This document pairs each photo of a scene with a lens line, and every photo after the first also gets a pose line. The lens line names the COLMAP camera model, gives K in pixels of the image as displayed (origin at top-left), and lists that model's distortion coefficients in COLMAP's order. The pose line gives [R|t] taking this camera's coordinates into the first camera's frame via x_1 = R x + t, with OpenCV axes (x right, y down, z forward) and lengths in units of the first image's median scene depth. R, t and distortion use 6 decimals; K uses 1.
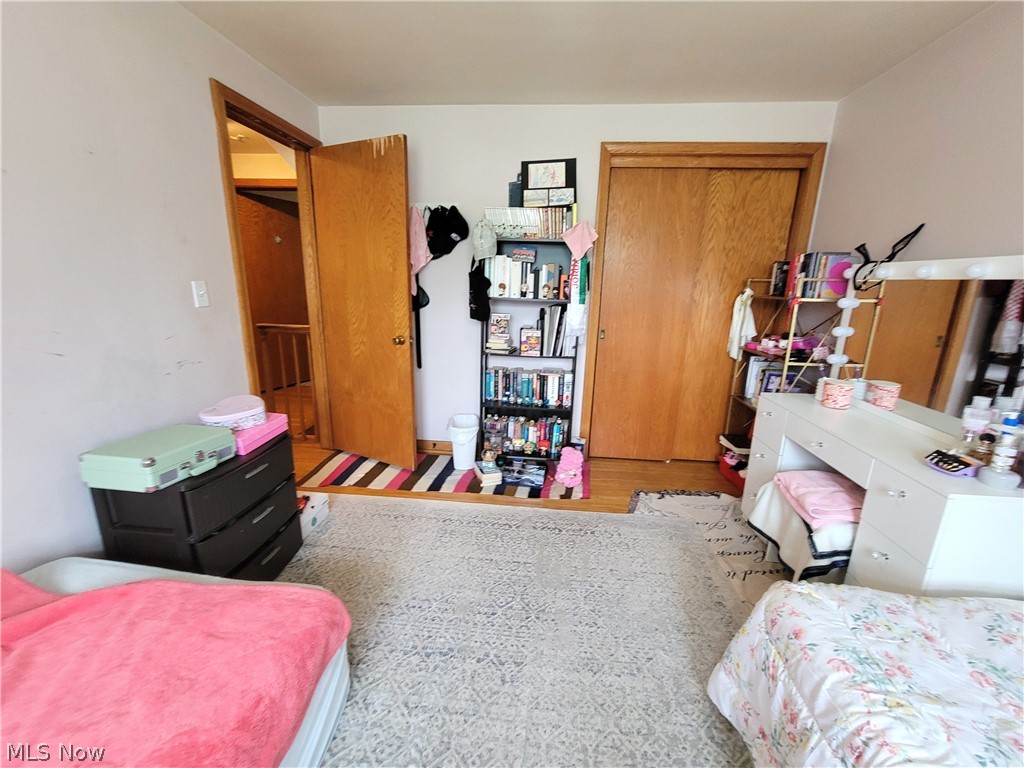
lens RADIAL K [[418.1, 0, 512.7], [0, 418.1, 380.6], [0, 0, 1]] dist [-0.002090, -0.000058]
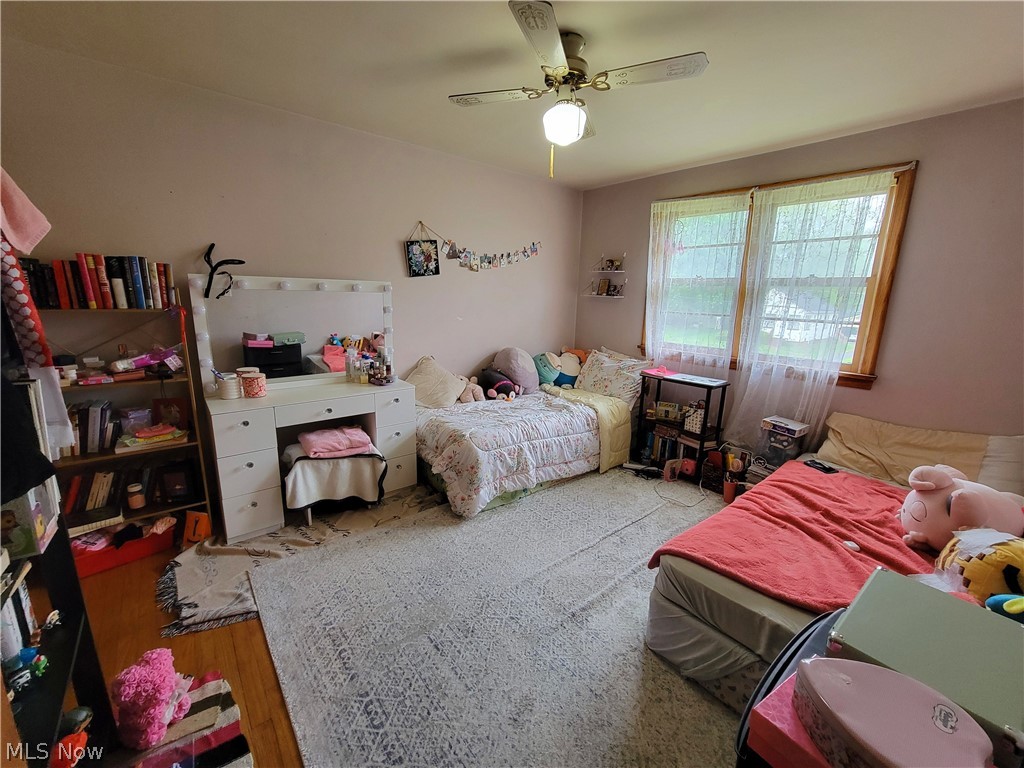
lens RADIAL K [[418.1, 0, 511.4], [0, 418.1, 385.0], [0, 0, 1]] dist [-0.002090, -0.000058]
pose [[-0.699408, -0.203103, 0.685257, -0.443782], [0.119827, 0.911881, 0.392574, -0.279642], [-0.704606, 0.356681, -0.613440, 0.969201]]
